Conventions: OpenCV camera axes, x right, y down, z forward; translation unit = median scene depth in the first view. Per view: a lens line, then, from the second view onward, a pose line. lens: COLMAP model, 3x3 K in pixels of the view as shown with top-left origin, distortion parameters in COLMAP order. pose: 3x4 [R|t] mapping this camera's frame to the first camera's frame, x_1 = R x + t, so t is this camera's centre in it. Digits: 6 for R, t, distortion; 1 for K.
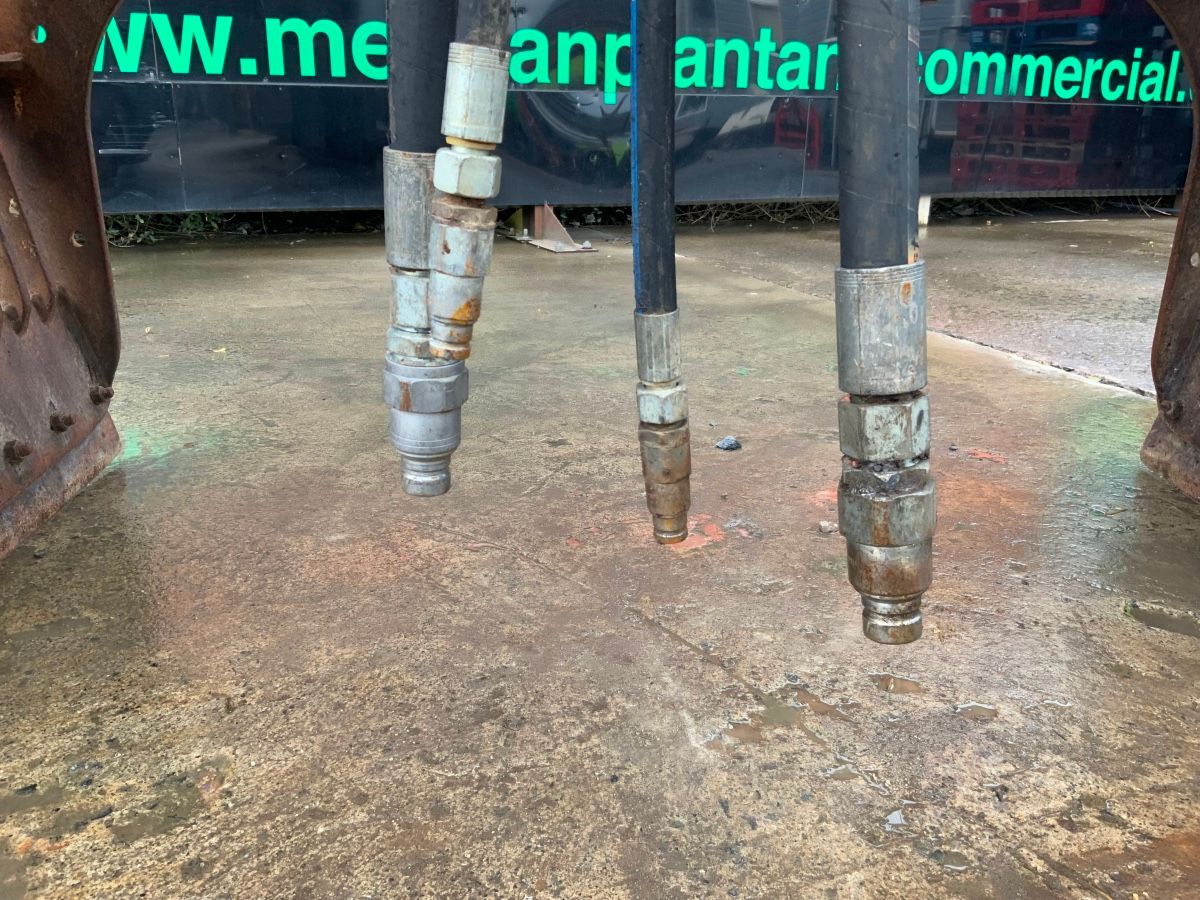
lens RADIAL K [[1036.3, 0, 599.2], [0, 1036.3, 451.0], [0, 0, 1]] dist [0.045376, -0.061410]
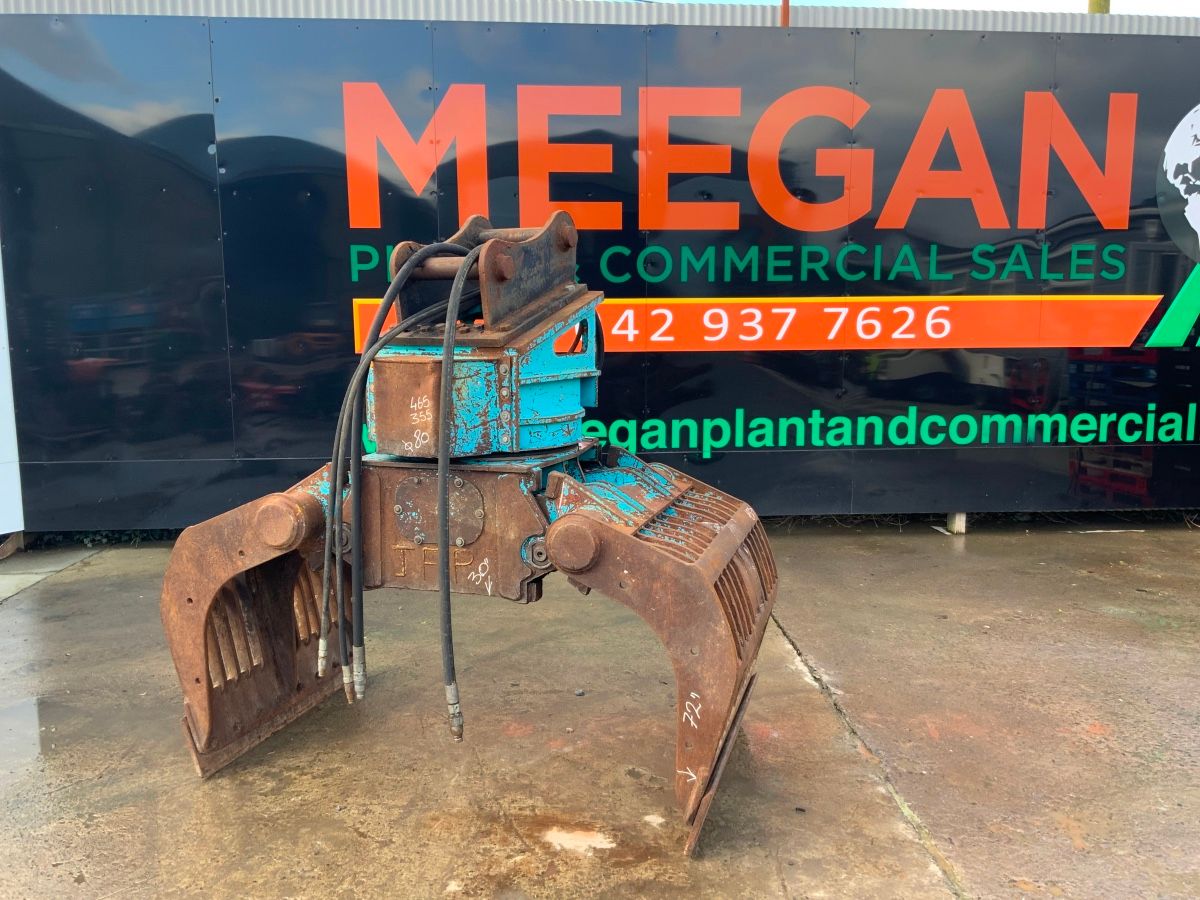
lens RADIAL K [[1036.3, 0, 598.9], [0, 1036.3, 449.8], [0, 0, 1]] dist [0.045376, -0.061410]
pose [[0.941803, 0.028885, -0.334921, 0.327080], [-0.088440, 0.982494, -0.163961, -0.058119], [0.324322, 0.184039, 0.927871, -0.456372]]
